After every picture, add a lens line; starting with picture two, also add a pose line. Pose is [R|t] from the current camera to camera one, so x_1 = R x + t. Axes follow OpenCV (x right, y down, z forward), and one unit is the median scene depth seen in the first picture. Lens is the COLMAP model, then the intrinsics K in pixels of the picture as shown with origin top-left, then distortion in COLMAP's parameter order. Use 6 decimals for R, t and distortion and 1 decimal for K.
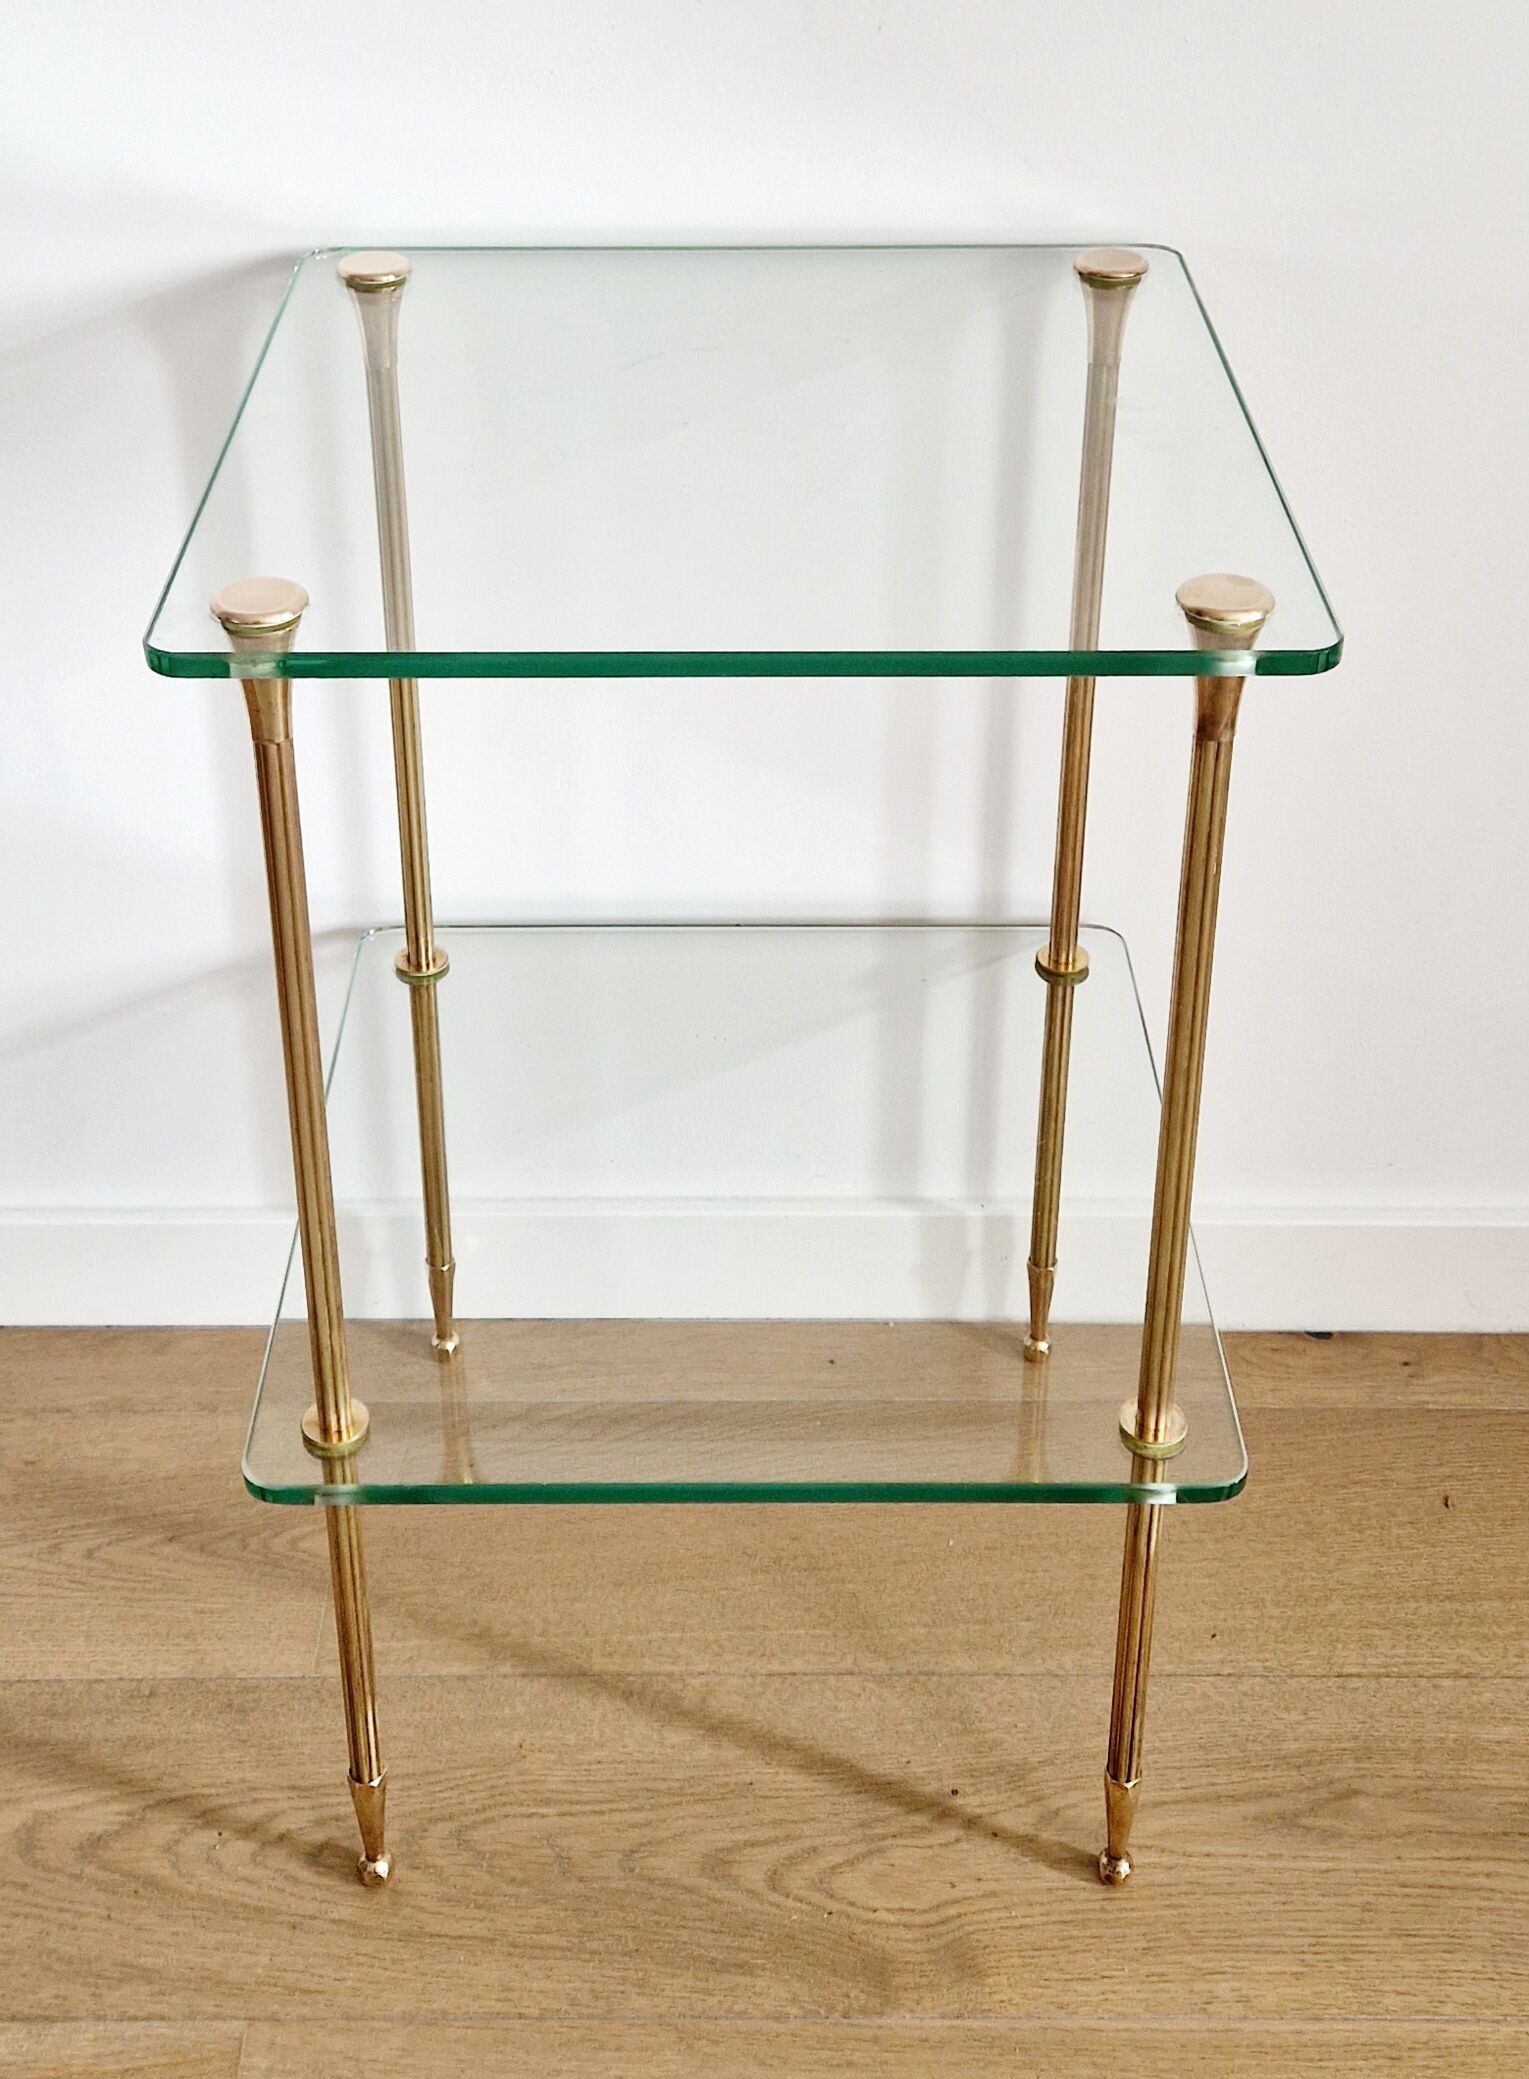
lens RADIAL K [[2710.1, 0, 721.6], [0, 2710.1, 721.9], [0, 0, 1]] dist [0.050254, 0.000000]
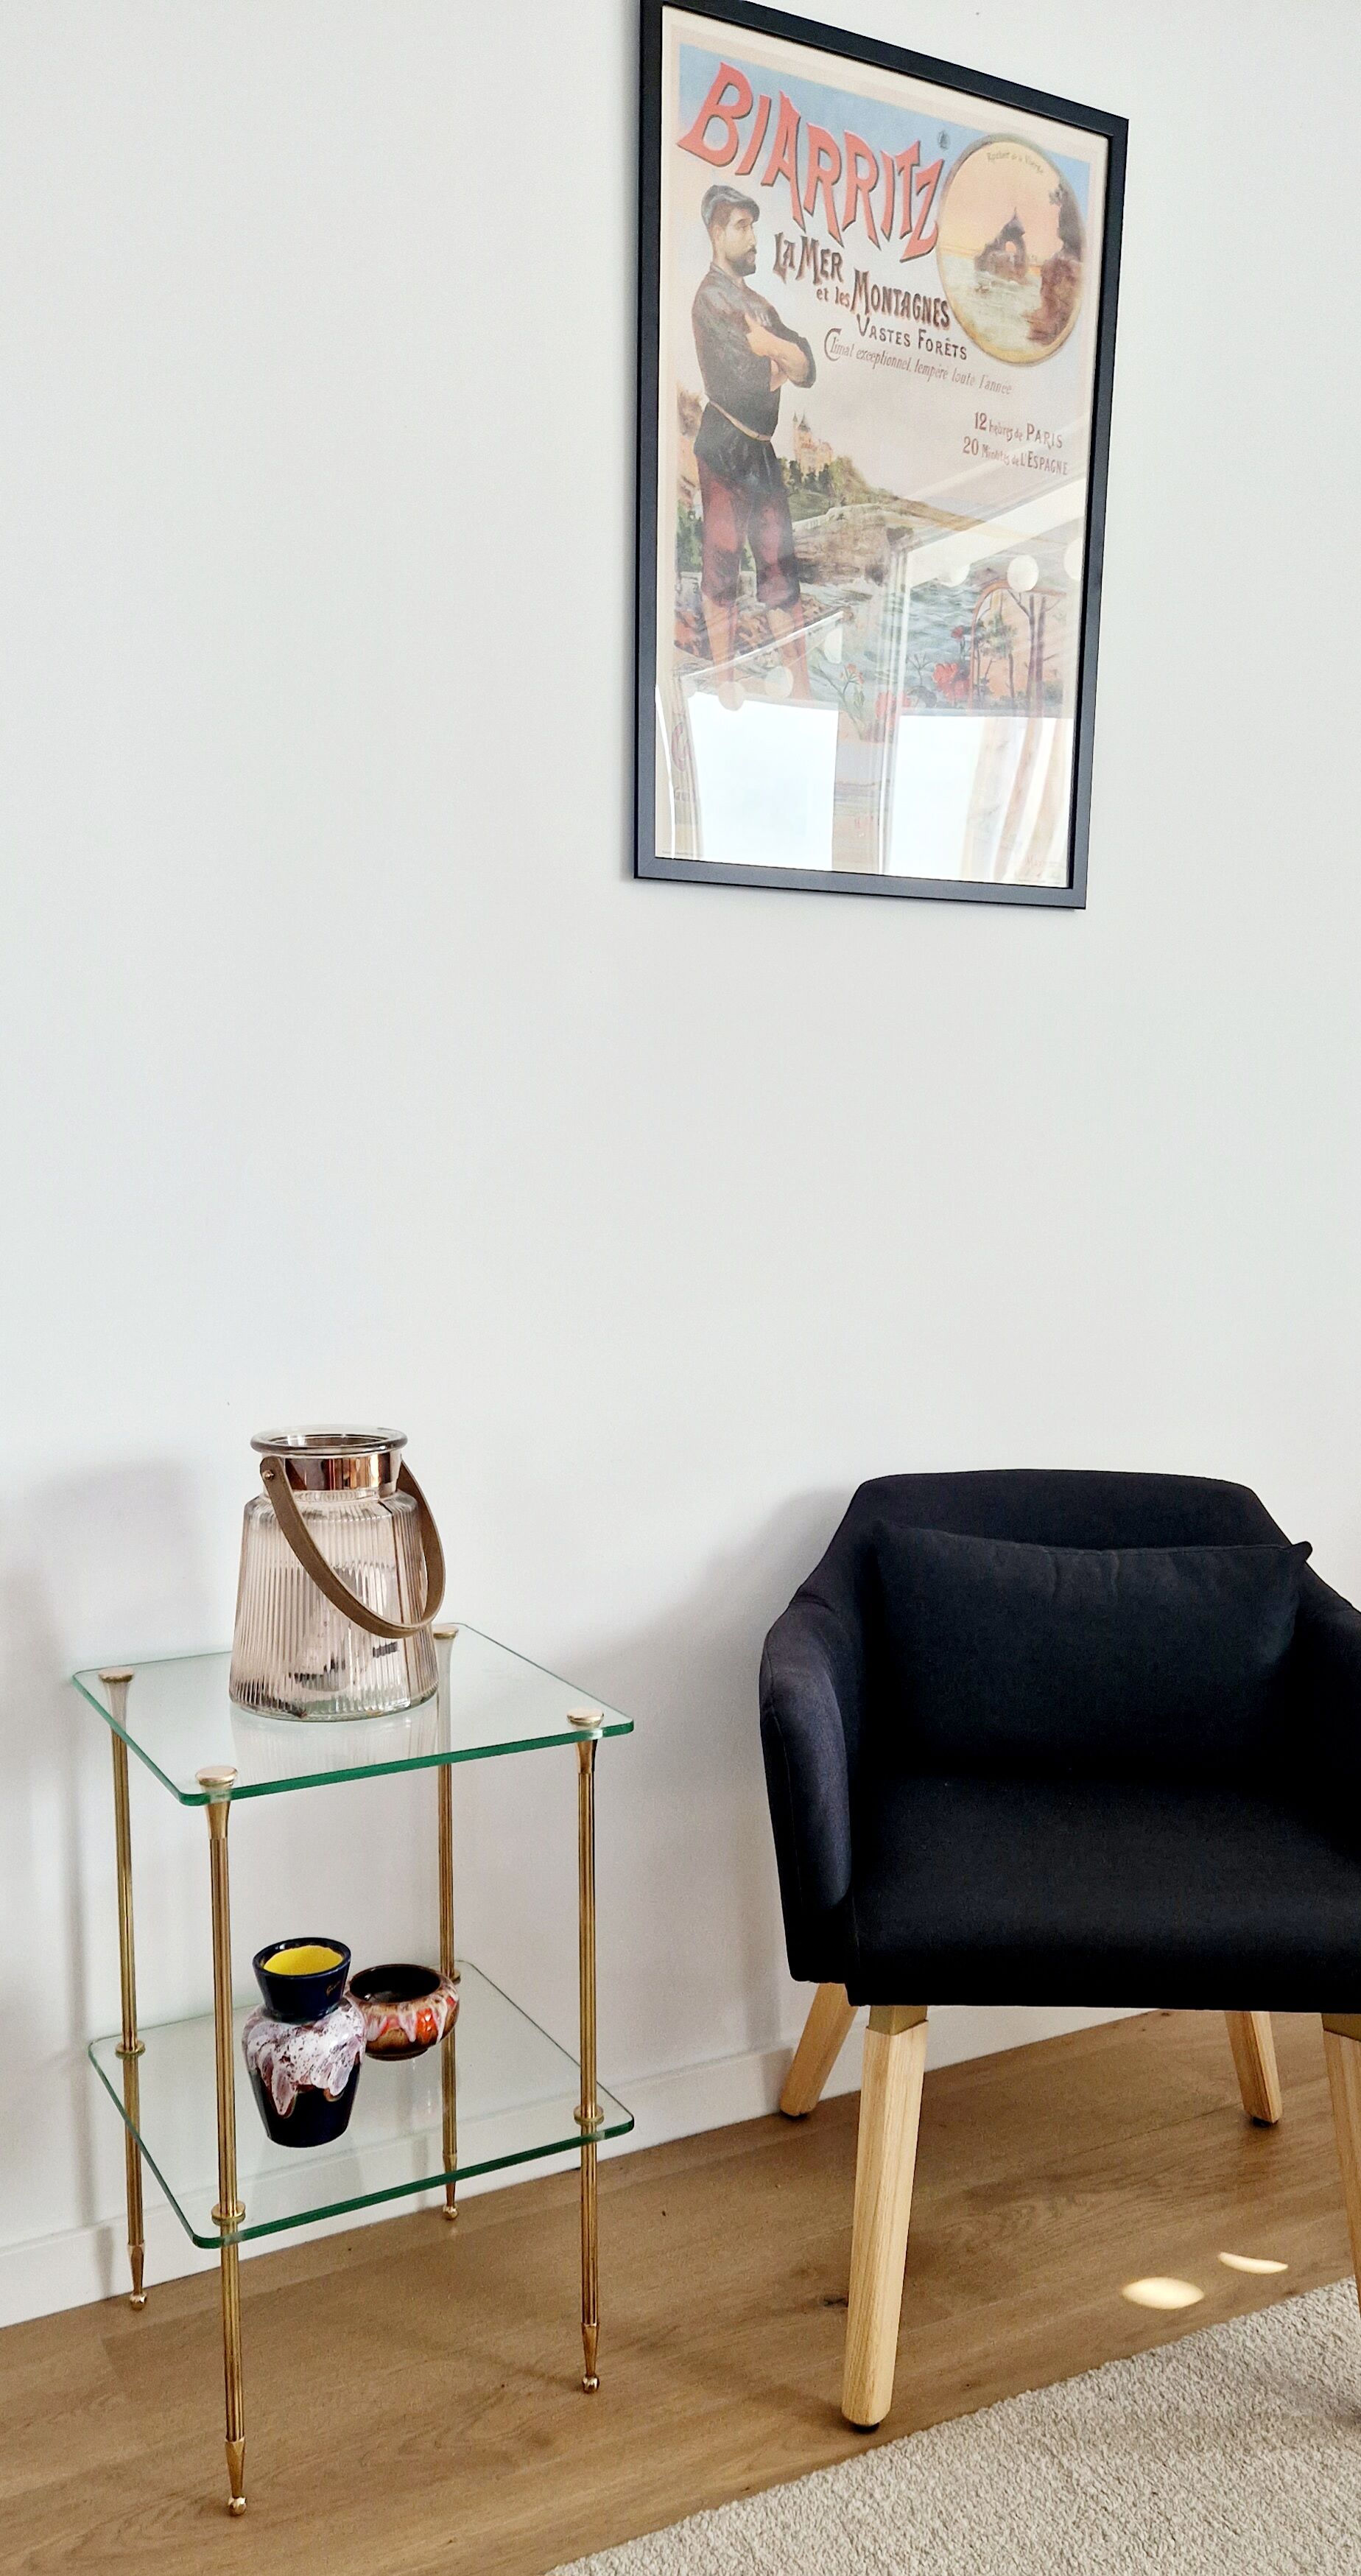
lens RADIAL K [[2020.7, 0, 678.4], [0, 2020.7, 1454.1], [0, 0, 1]] dist [0.075996, -0.061064]
pose [[0.873566, -0.075803, 0.480766, -0.473037], [0.231936, 0.933259, -0.274286, 0.199629], [-0.427887, 0.351114, 0.832845, -0.539179]]
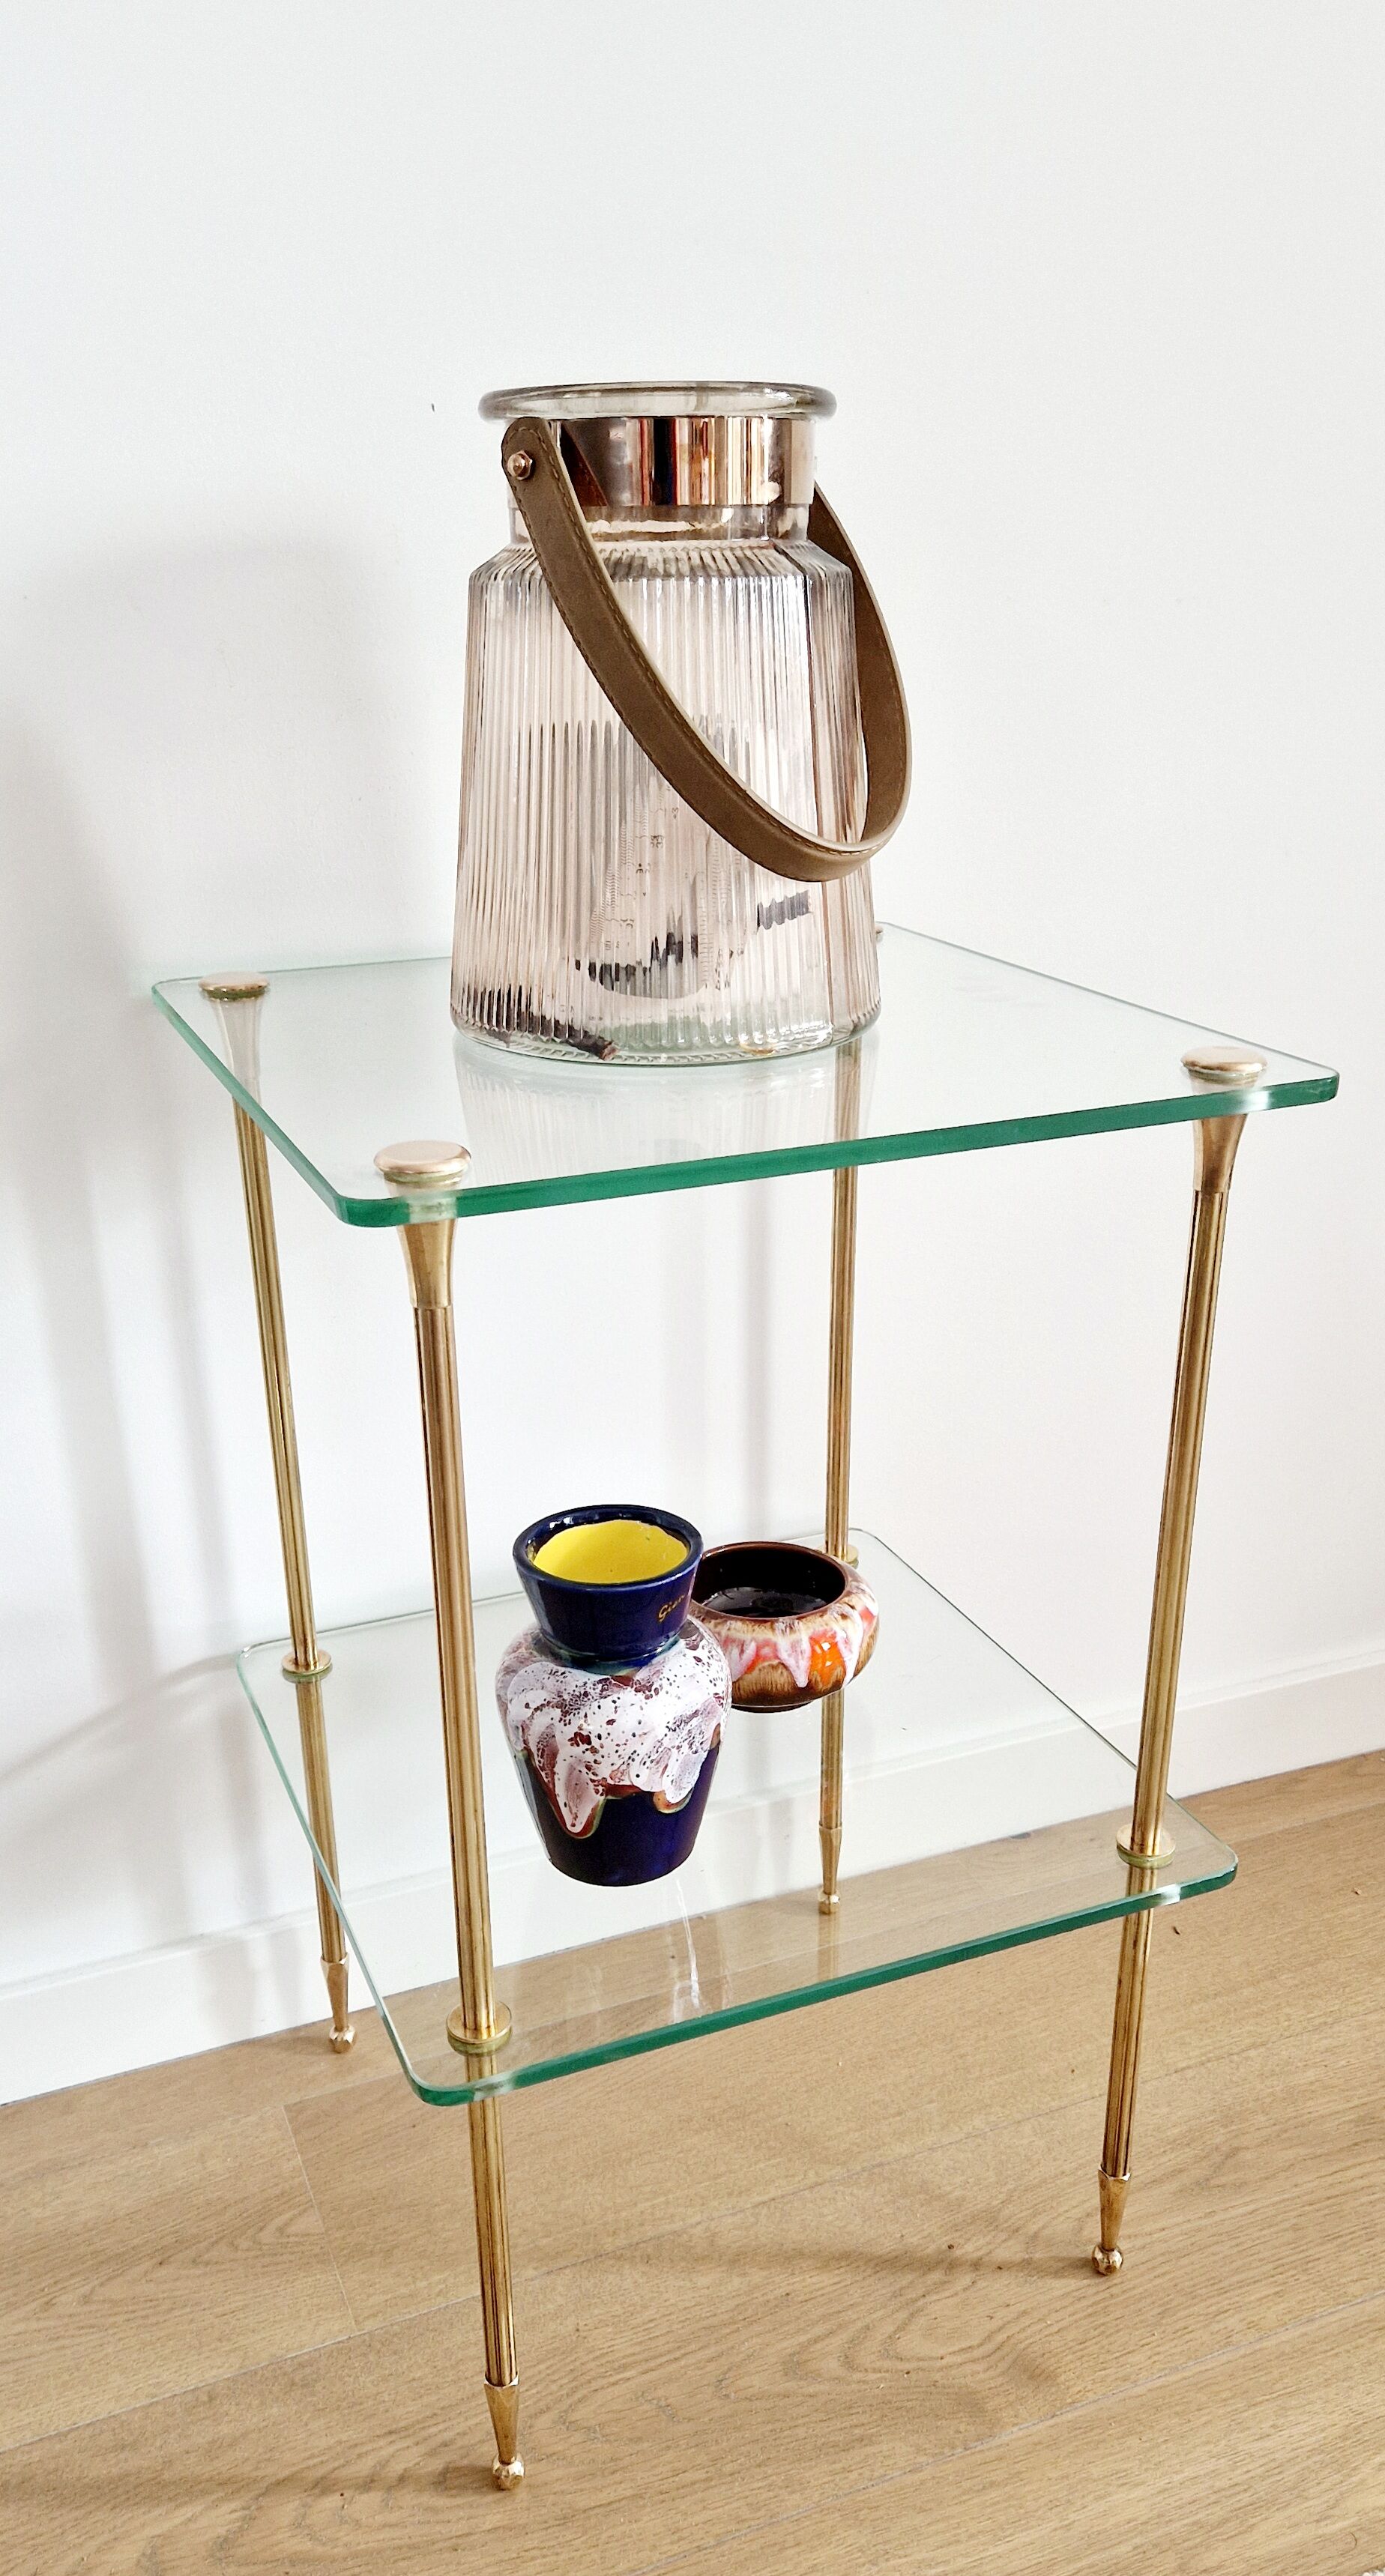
lens RADIAL K [[2027.7, 0, 683.0], [0, 2027.7, 1517.6], [0, 0, 1]] dist [0.060830, -0.039837]
pose [[0.923390, -0.172644, 0.342847, -0.265359], [0.194446, 0.980455, -0.029985, 0.094034], [-0.330969, 0.094354, 0.938913, 0.198426]]
